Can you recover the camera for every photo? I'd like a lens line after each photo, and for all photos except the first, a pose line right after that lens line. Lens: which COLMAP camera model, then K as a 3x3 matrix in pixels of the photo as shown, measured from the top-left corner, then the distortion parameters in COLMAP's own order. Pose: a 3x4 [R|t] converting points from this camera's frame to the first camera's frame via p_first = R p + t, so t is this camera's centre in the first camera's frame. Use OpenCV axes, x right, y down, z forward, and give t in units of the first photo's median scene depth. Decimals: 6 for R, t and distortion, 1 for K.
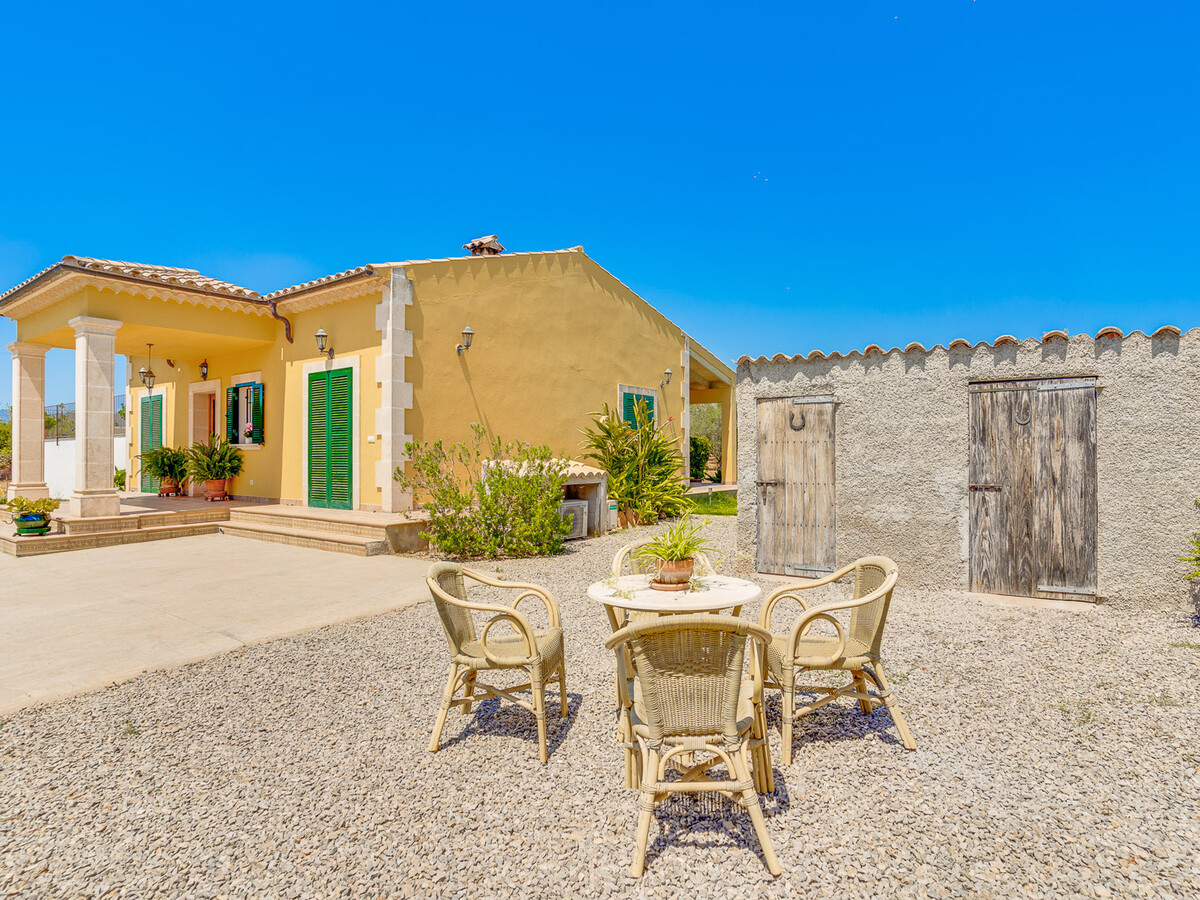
lens RADIAL K [[686.5, 0, 606.3], [0, 686.5, 444.8], [0, 0, 1]] dist [-0.055910, 0.000518]
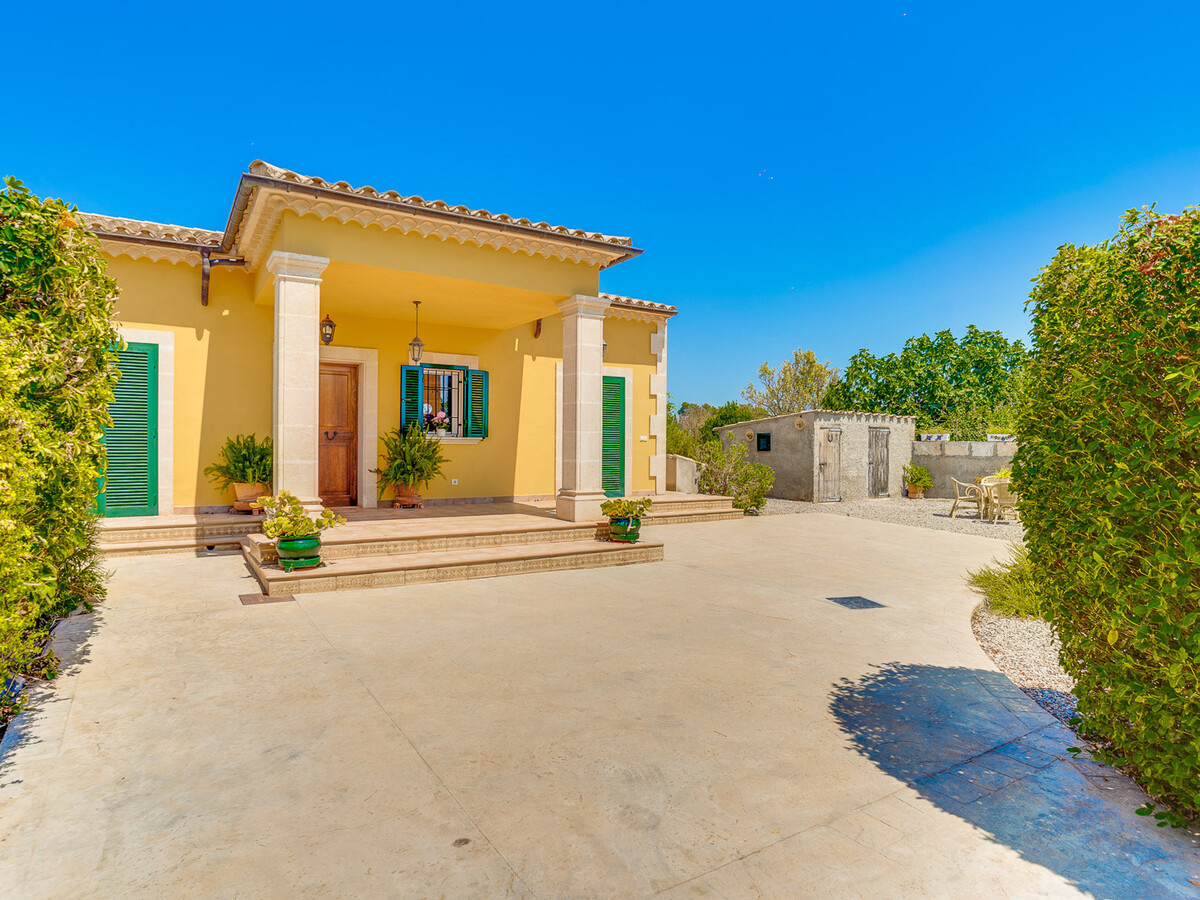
lens RADIAL K [[686.5, 0, 606.3], [0, 686.5, 444.8], [0, 0, 1]] dist [-0.055910, 0.000518]
pose [[0.334925, 0.006249, 0.942224, -2.227559], [-0.023442, 0.999724, 0.001702, 0.003883], [-0.941953, -0.022657, 0.334979, 0.911999]]
